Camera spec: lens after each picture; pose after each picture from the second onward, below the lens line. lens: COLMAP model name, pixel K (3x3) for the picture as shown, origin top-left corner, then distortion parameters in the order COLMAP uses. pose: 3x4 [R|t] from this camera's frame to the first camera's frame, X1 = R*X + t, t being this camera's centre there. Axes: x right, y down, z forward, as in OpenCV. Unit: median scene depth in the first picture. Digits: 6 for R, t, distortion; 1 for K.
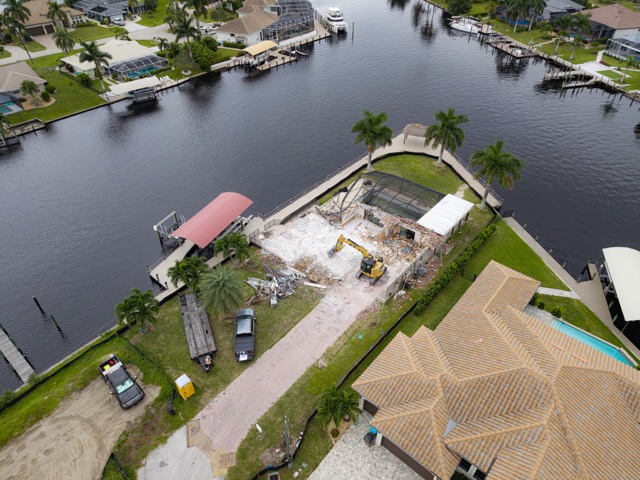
lens RADIAL K [[429.3, 0, 315.4], [0, 429.3, 240.5], [0, 0, 1]] dist [0.005186, -0.002512]
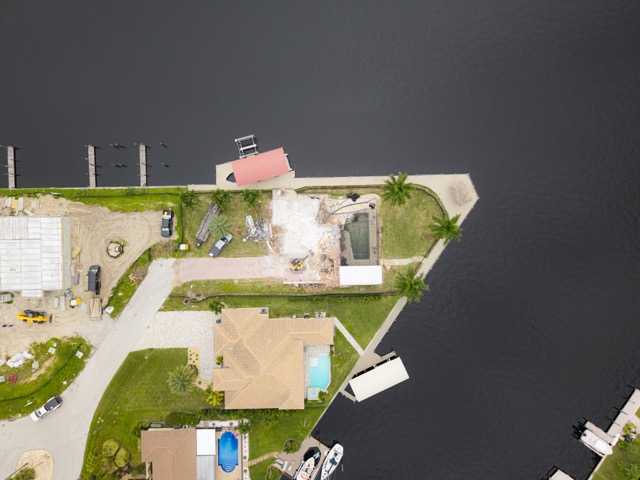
lens RADIAL K [[435.4, 0, 325.8], [0, 435.4, 230.4], [0, 0, 1]] dist [-0.000611, -0.001836]
pose [[0.669923, 0.742406, 0.006019, 0.099806], [-0.483889, 0.430469, 0.761937, -1.493379], [0.563075, -0.513352, 0.647623, -0.025136]]
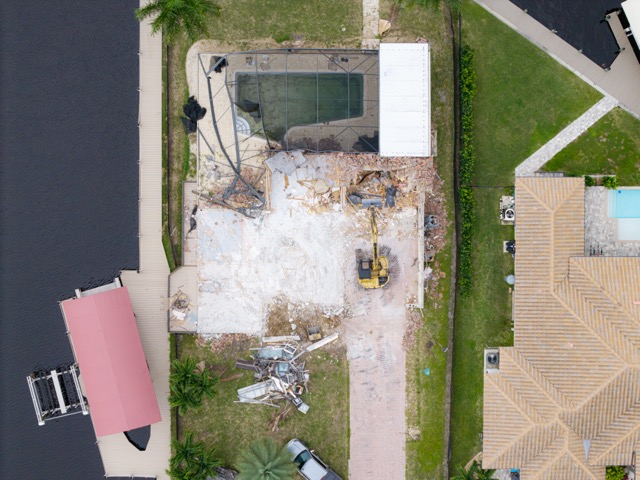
lens RADIAL K [[1297.4, 0, 320.0], [0, 1297.4, 240.0], [0, 0, 1]] dist [-0.412366, 2.376838]
pose [[0.755315, -0.655362, 0.000702, 0.103827], [0.400661, 0.462616, 0.790858, -1.641187], [-0.518623, -0.597066, 0.611999, -0.156630]]
